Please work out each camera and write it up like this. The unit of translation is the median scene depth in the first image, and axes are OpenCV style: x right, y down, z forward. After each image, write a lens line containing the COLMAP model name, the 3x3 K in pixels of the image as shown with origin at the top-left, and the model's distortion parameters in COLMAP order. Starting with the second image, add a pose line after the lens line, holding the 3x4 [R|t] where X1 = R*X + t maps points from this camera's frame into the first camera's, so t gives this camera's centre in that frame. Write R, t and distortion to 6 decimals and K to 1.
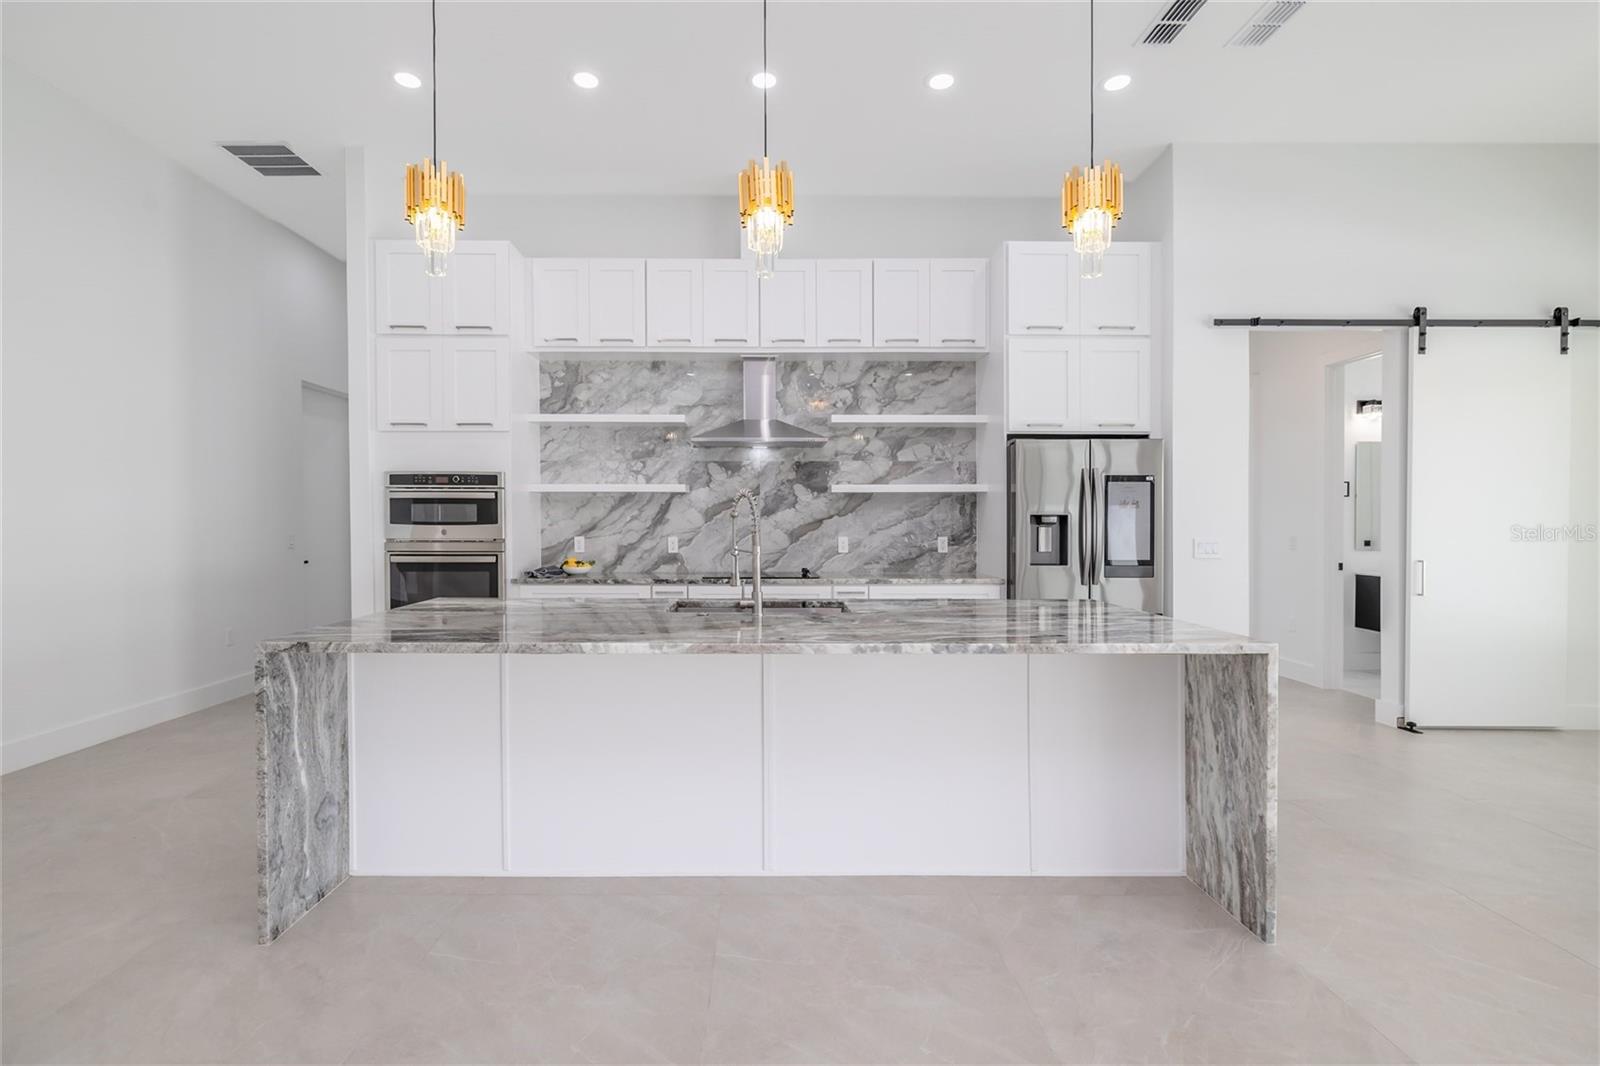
lens RADIAL K [[722.0, 0, 764.6], [0, 722.0, 528.8], [0, 0, 1]] dist [-0.003211, -0.000194]
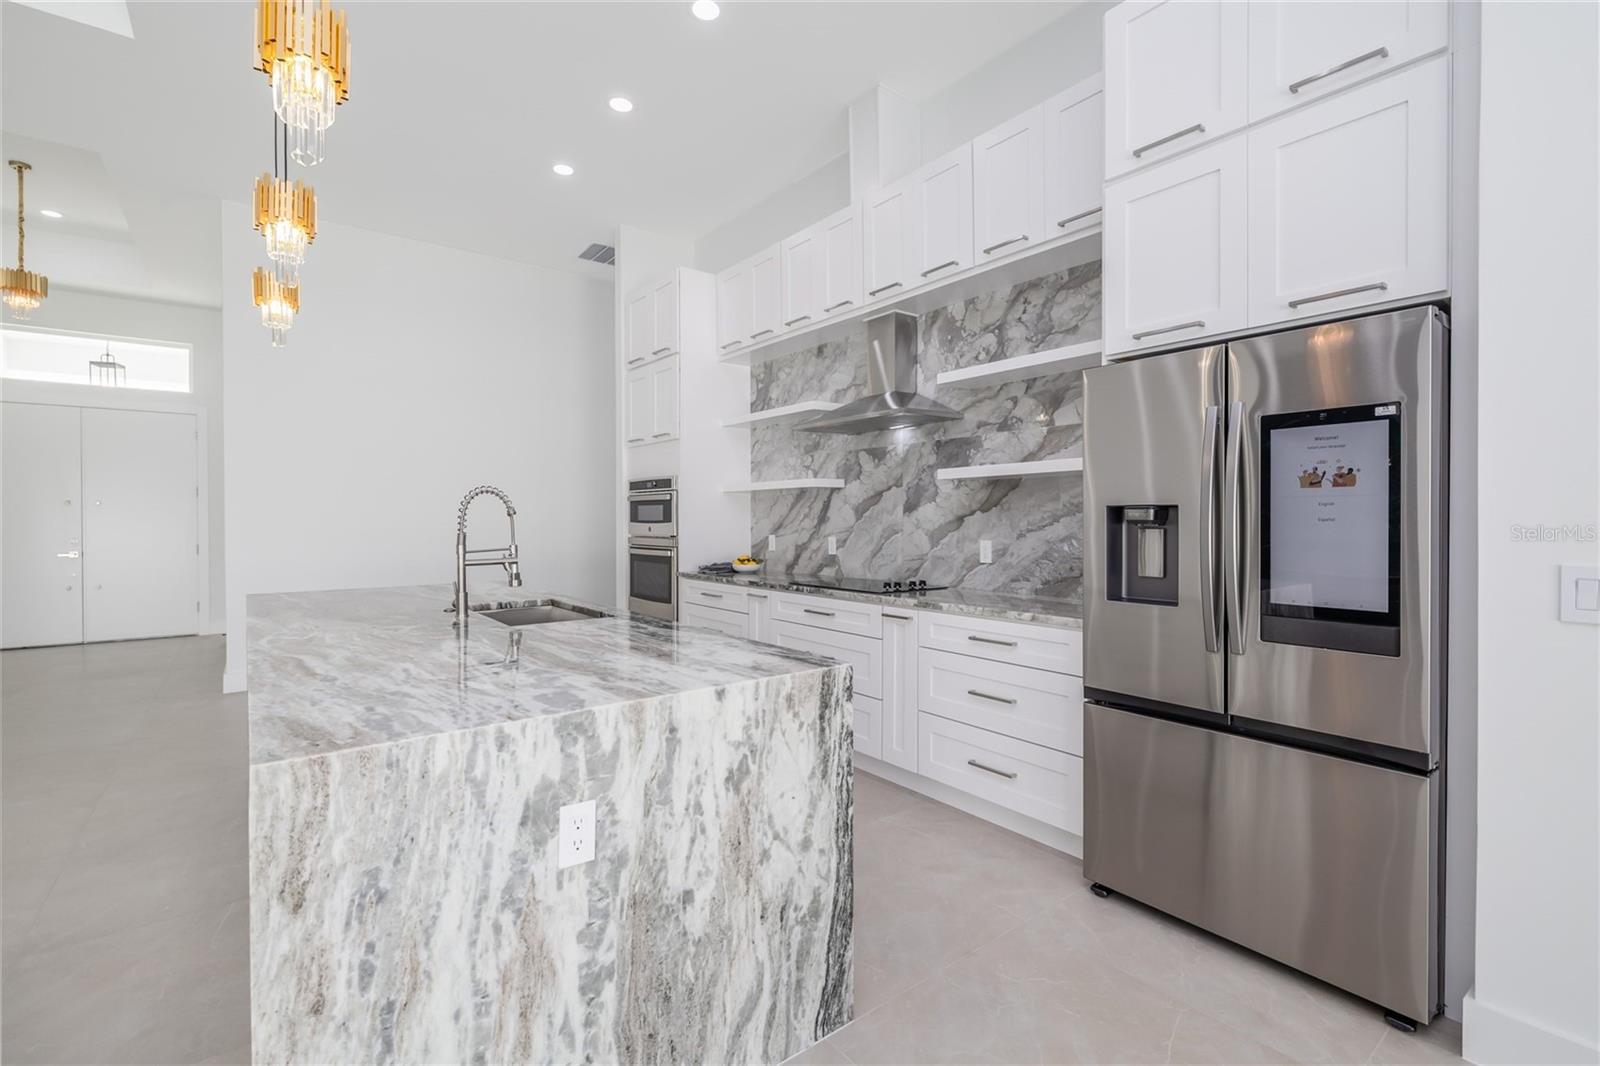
lens RADIAL K [[713.4, 0, 804.7], [0, 713.4, 527.2], [0, 0, 1]] dist [-0.001793, -0.000896]
pose [[0.608852, 0.007168, -0.793252, 0.559237], [-0.008932, 0.999958, 0.002180, -0.002343], [0.793234, 0.005758, 0.608890, 0.430604]]
